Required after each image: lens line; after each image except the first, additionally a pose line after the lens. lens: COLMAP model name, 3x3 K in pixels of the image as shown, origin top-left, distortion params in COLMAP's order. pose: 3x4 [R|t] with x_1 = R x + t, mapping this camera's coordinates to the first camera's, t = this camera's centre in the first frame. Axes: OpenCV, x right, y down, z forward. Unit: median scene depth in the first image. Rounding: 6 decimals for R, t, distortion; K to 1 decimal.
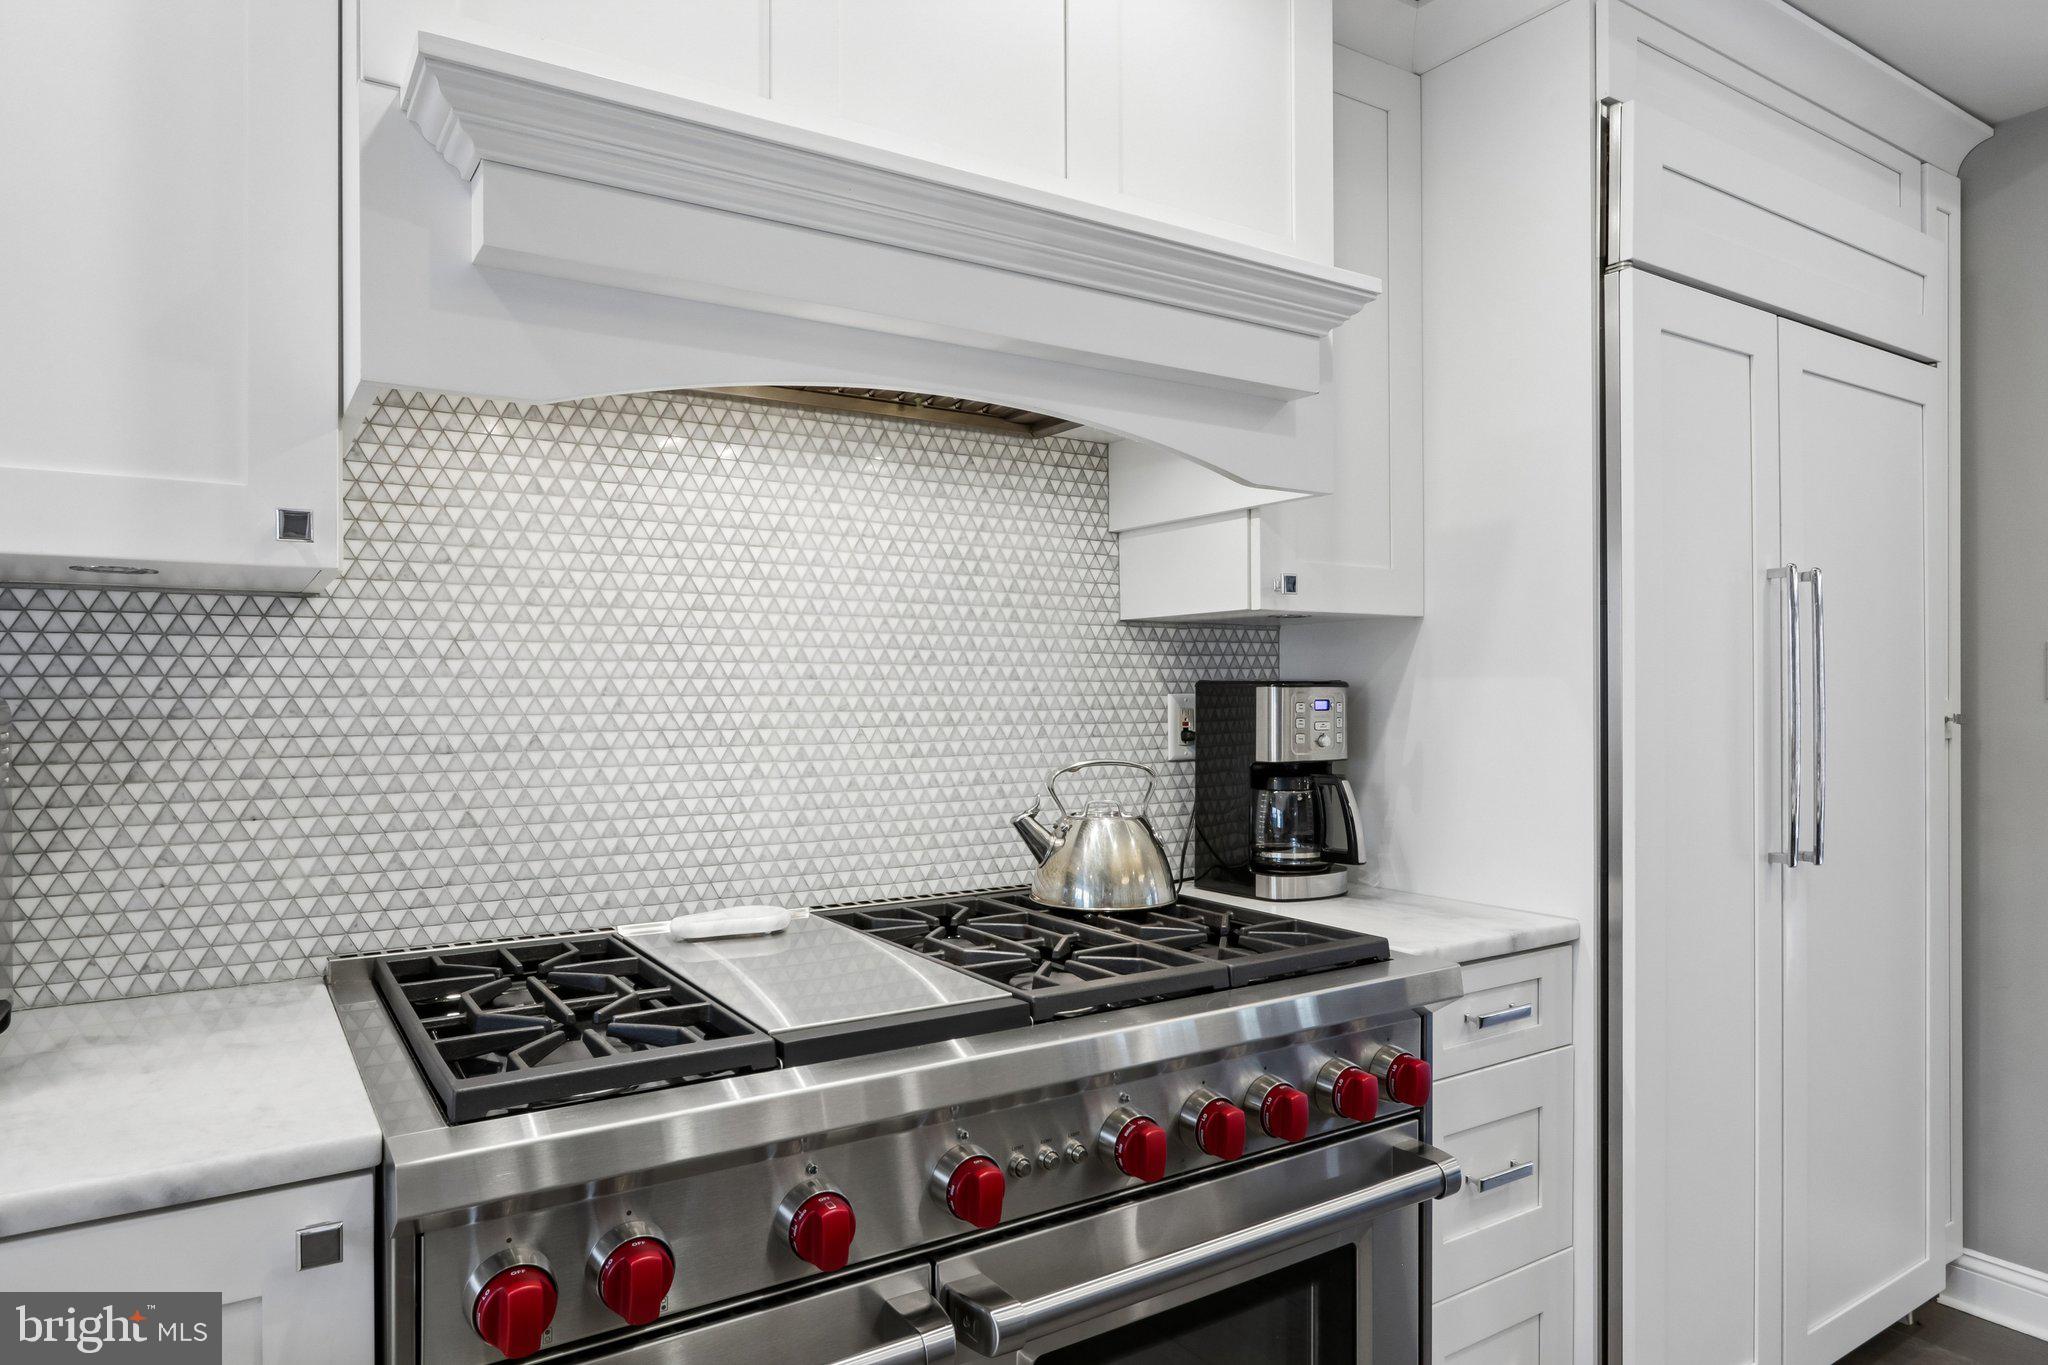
lens RADIAL K [[1238.9, 0, 1019.7], [0, 1238.9, 682.0], [0, 0, 1]] dist [-0.020430, -0.000637]
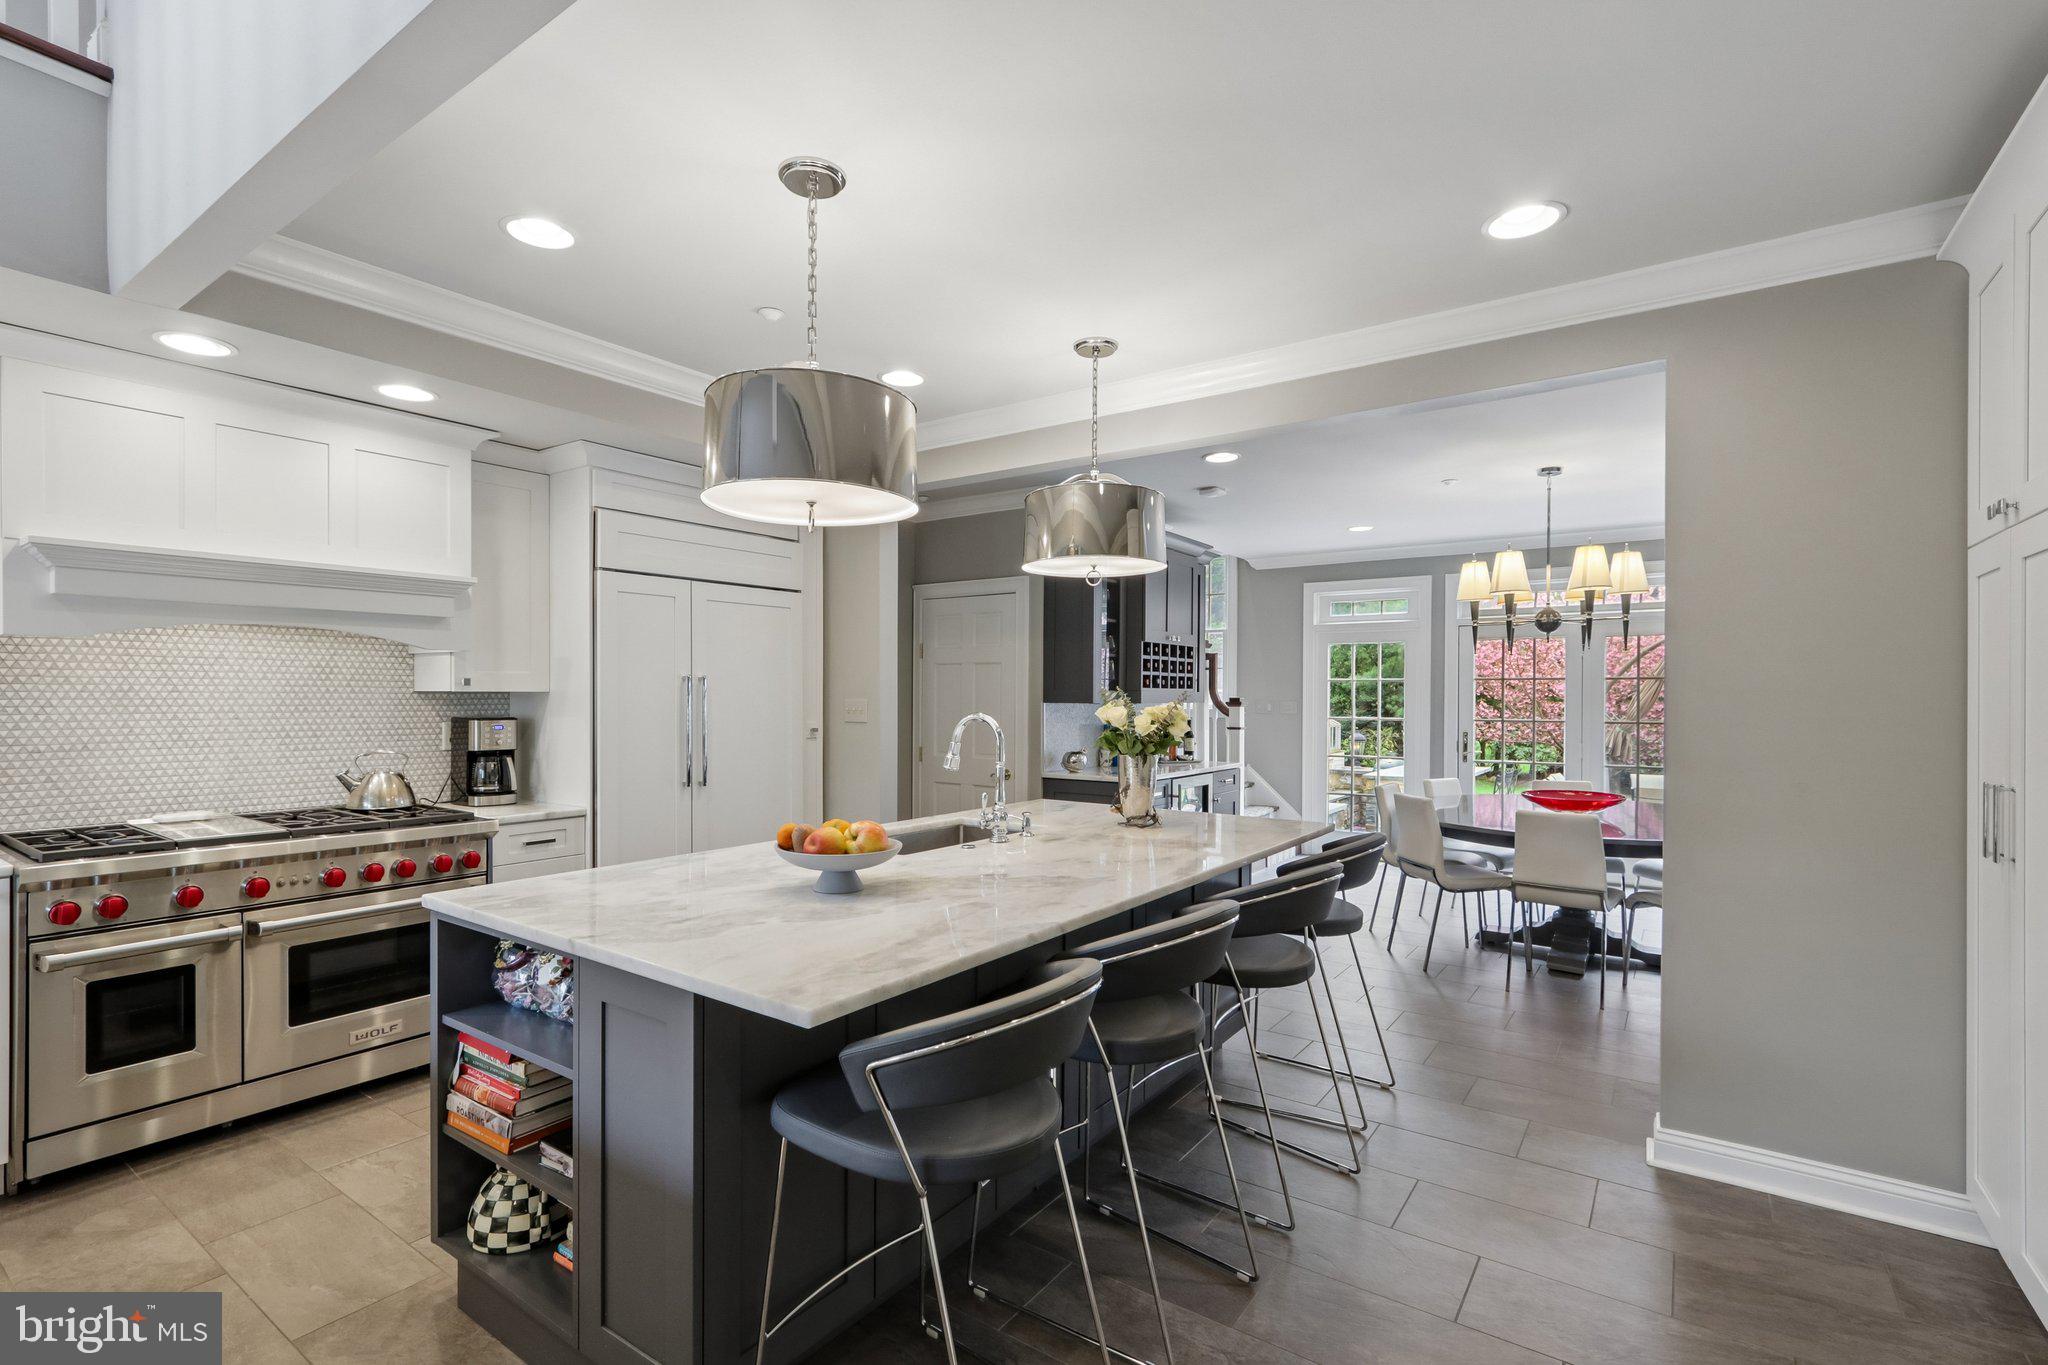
lens RADIAL K [[951.8, 0, 1032.4], [0, 951.8, 693.5], [0, 0, 1]] dist [-0.001809, 0.001205]
pose [[0.928836, 0.005527, 0.370451, 0.647547], [-0.006961, 0.999973, 0.002534, -0.075808], [-0.370426, -0.004932, 0.928849, -1.436061]]
